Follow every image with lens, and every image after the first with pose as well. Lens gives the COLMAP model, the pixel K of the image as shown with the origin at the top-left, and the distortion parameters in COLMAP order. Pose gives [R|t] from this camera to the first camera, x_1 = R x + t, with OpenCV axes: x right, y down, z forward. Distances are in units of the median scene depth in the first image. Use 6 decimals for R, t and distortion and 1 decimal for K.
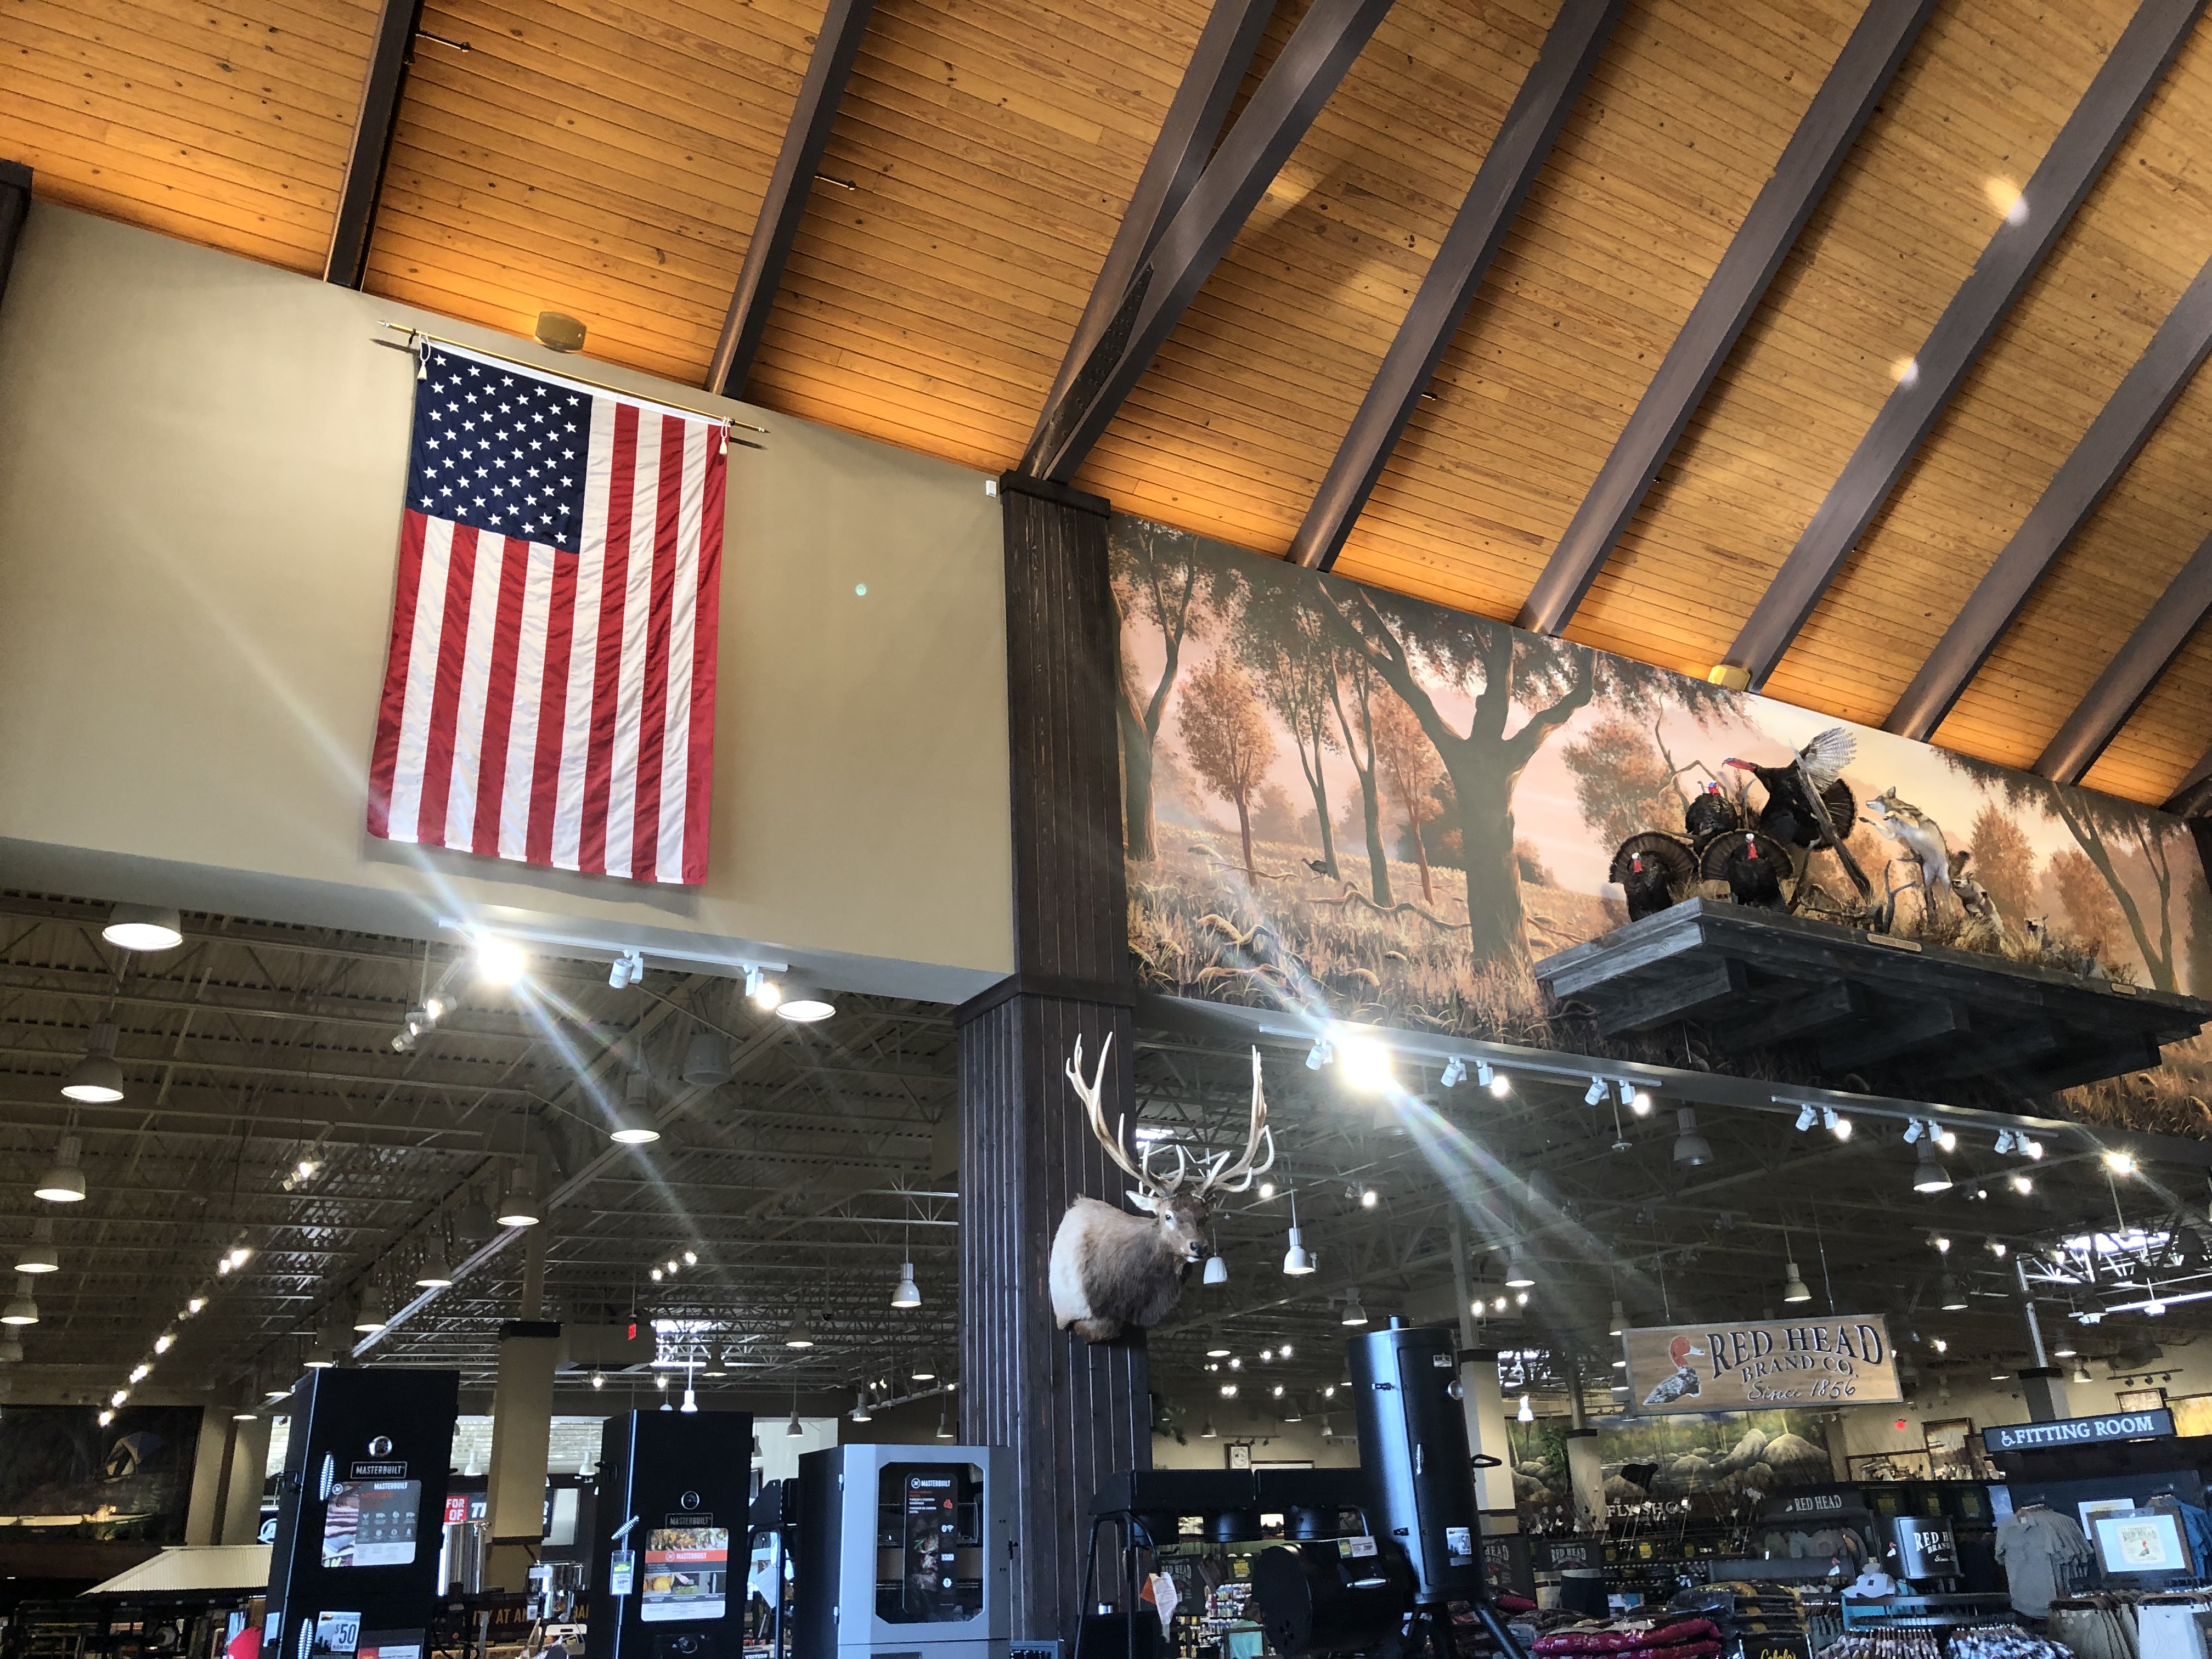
lens RADIAL K [[1797.0, 0, 1105.4], [0, 1797.0, 822.2], [0, 0, 1]] dist [-0.000480, 0.000280]
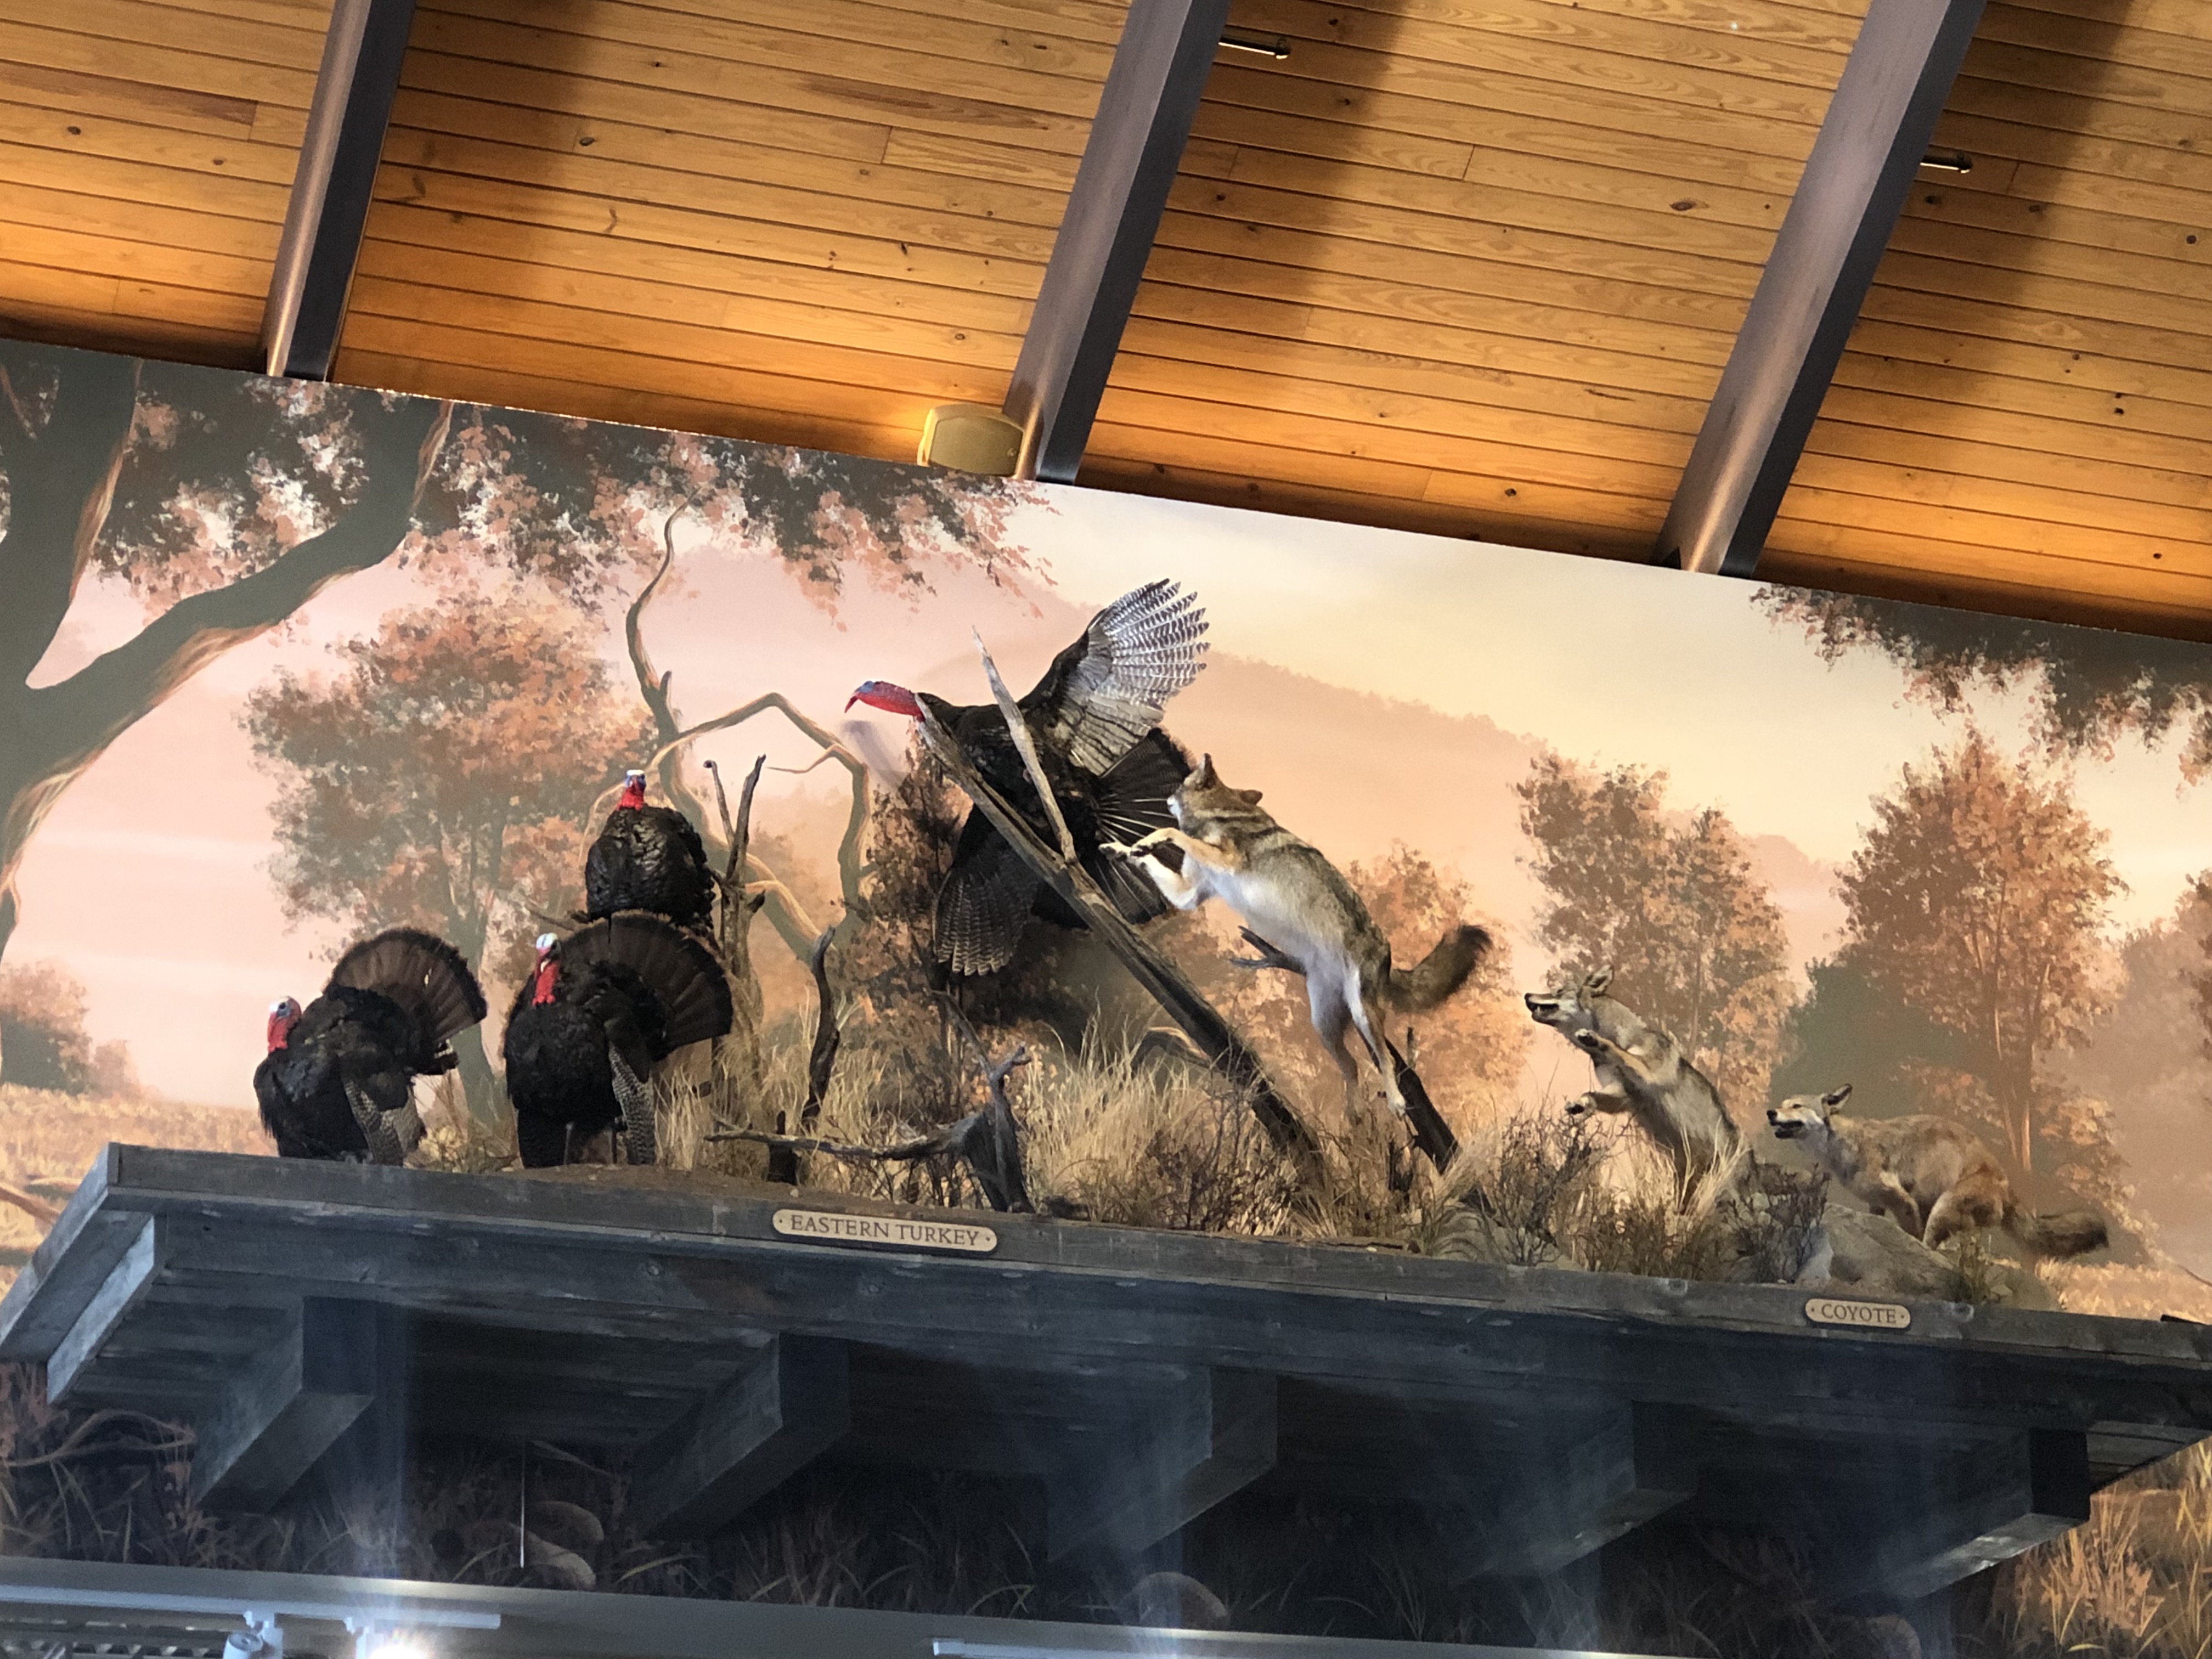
lens RADIAL K [[5350.9, 0, 1106.4], [0, 5350.9, 832.1], [0, 0, 1]] dist [-0.025322, 0.000000]
pose [[0.987222, -0.044131, -0.153119, 0.564116], [0.048998, 0.998402, 0.028157, -0.034511], [0.151632, -0.035300, 0.987807, -0.031803]]
